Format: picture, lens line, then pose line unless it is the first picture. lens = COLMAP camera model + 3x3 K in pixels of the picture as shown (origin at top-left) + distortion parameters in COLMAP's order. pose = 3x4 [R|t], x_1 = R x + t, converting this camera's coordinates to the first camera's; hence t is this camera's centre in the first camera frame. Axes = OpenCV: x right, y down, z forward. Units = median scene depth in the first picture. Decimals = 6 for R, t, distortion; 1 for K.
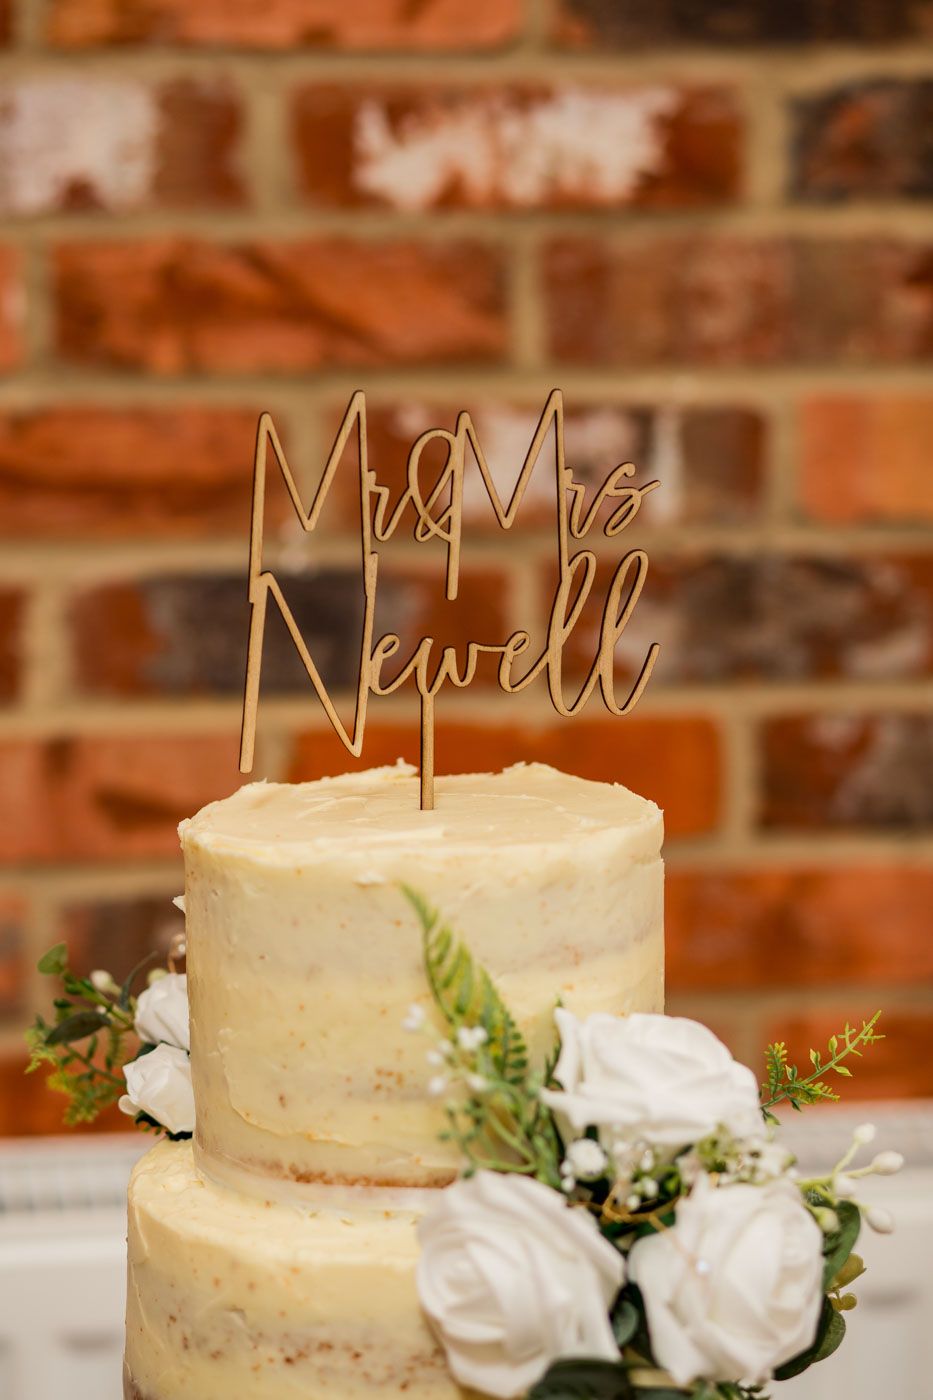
lens RADIAL K [[3837.1, 0, 437.3], [0, 3837.1, 662.3], [0, 0, 1]] dist [0.098720, 0.867011]
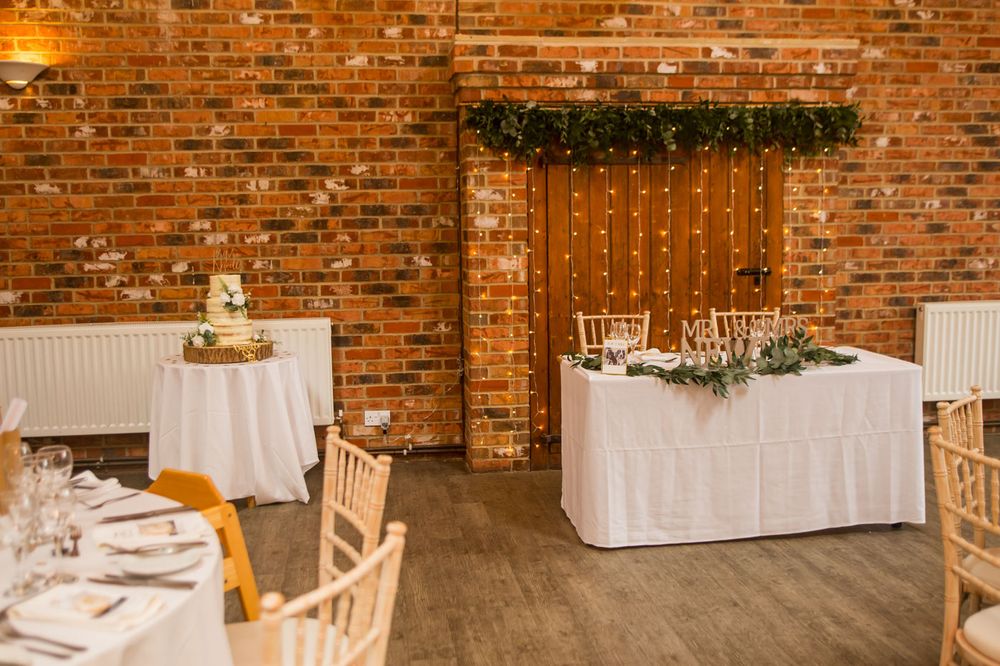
lens RADIAL K [[1038.6, 0, 500.0], [0, 1038.6, 333.0], [0, 0, 1]] dist [-0.054266, 0.026110]
pose [[0.999872, -0.015930, 0.001227, 0.790392], [0.015977, 0.996231, -0.085259, 0.463812], [0.000136, 0.085268, 0.996358, -2.288408]]
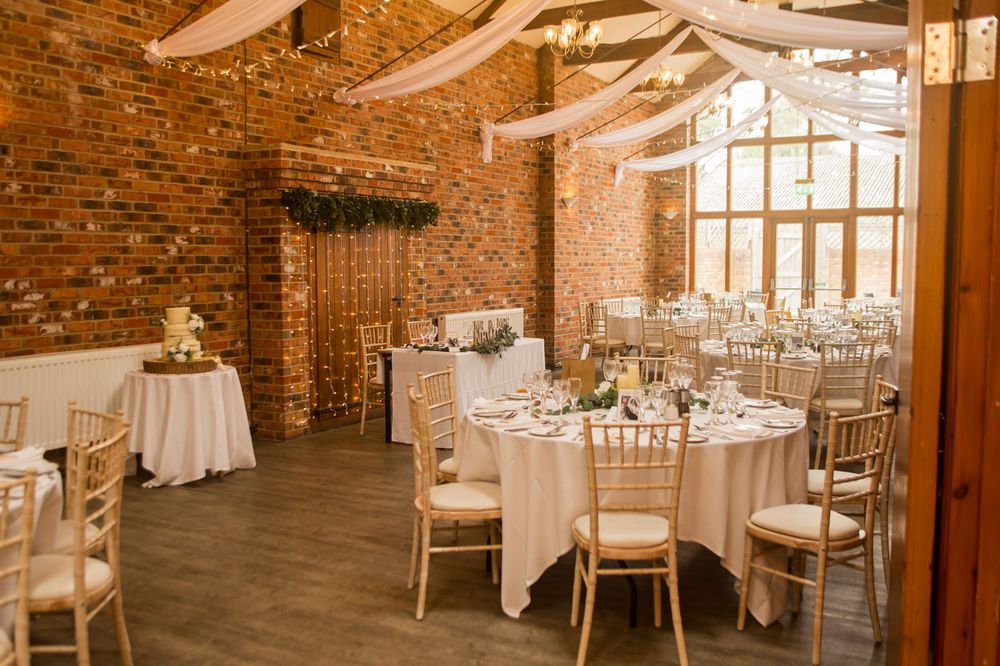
lens RADIAL K [[948.4, 0, 500.0], [0, 948.4, 333.0], [0, 0, 1]] dist [-0.006500, -0.009671]
pose [[0.594231, -0.067631, 0.801446, -2.197359], [0.167080, 0.985101, -0.040752, 0.478935], [-0.786748, 0.158122, 0.596678, -2.434822]]
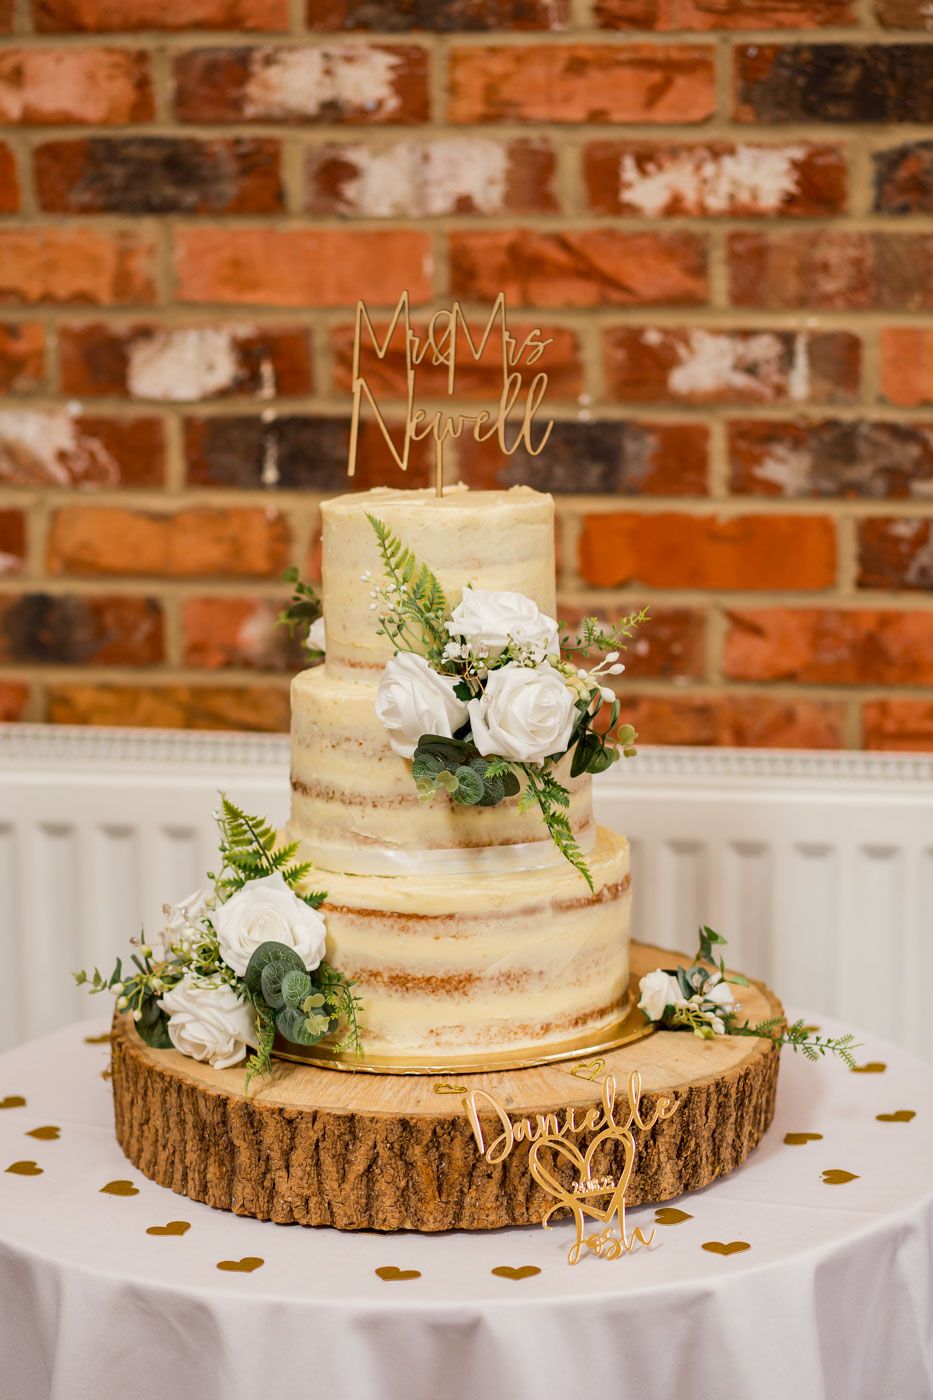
lens RADIAL K [[3479.6, 0, 466.5], [0, 3479.6, 700.0], [0, 0, 1]] dist [-0.018462, -0.426831]
pose [[0.952082, 0.051475, -0.301481, 0.399206], [-0.048622, 0.998673, 0.016963, 0.078960], [0.301954, -0.001491, 0.953321, -0.526668]]
